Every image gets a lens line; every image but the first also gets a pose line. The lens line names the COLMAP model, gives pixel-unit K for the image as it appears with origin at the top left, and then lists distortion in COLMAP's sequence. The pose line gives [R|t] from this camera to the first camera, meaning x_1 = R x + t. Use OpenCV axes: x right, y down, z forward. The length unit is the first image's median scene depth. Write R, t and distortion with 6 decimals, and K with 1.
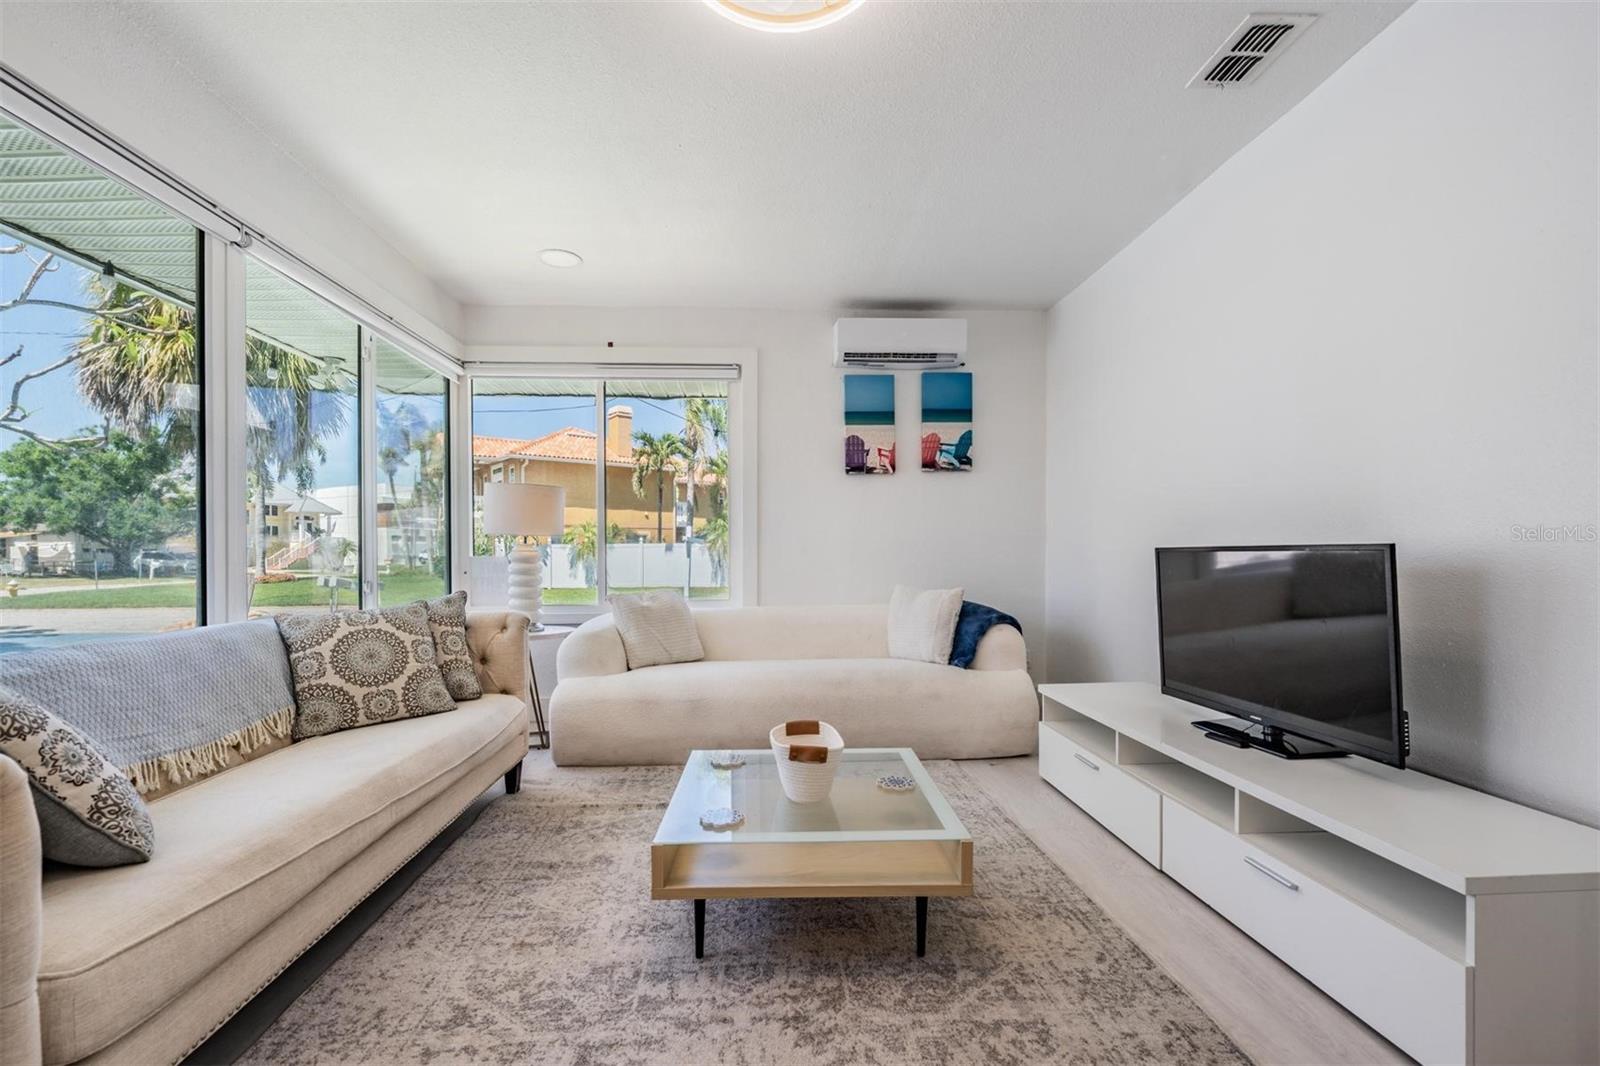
lens RADIAL K [[693.2, 0, 773.3], [0, 693.2, 560.2], [0, 0, 1]] dist [-0.001418, -0.001148]
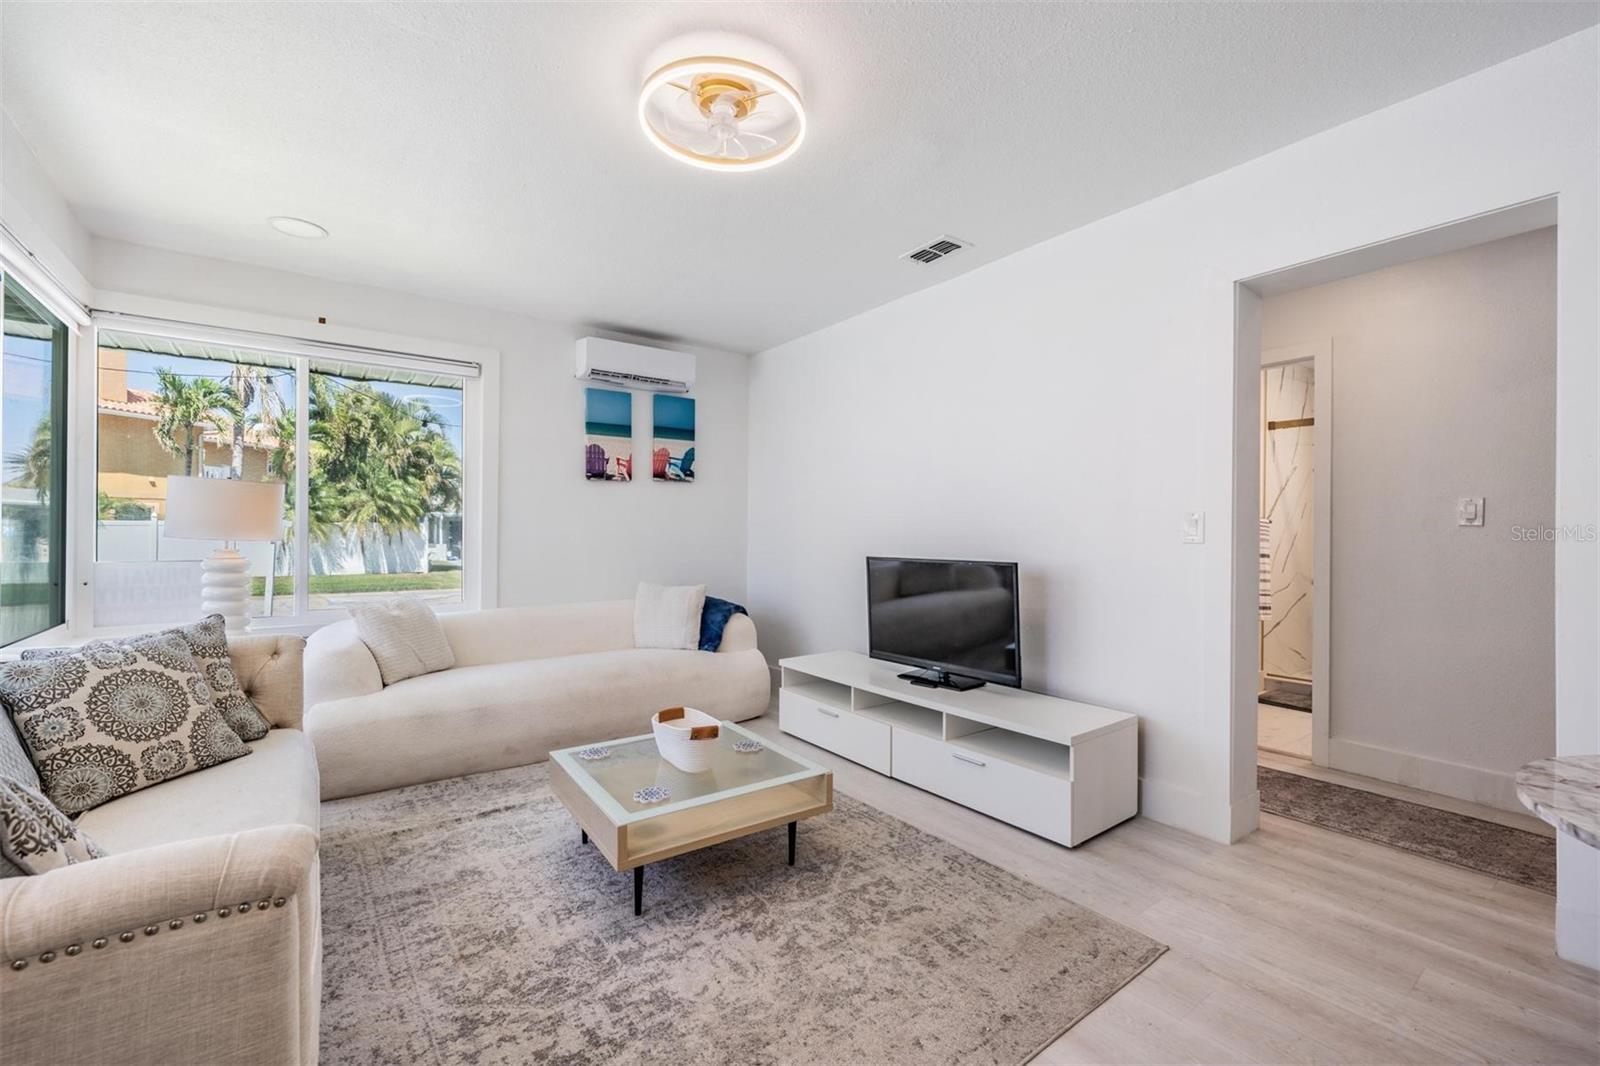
lens RADIAL K [[693.2, 0, 787.5], [0, 693.2, 527.8], [0, 0, 1]] dist [-0.001418, -0.001148]
pose [[0.831121, 0.009509, 0.556011, -0.406275], [-0.001288, 0.999884, -0.015175, -0.059043], [-0.556091, 0.011896, 0.831037, -0.111464]]
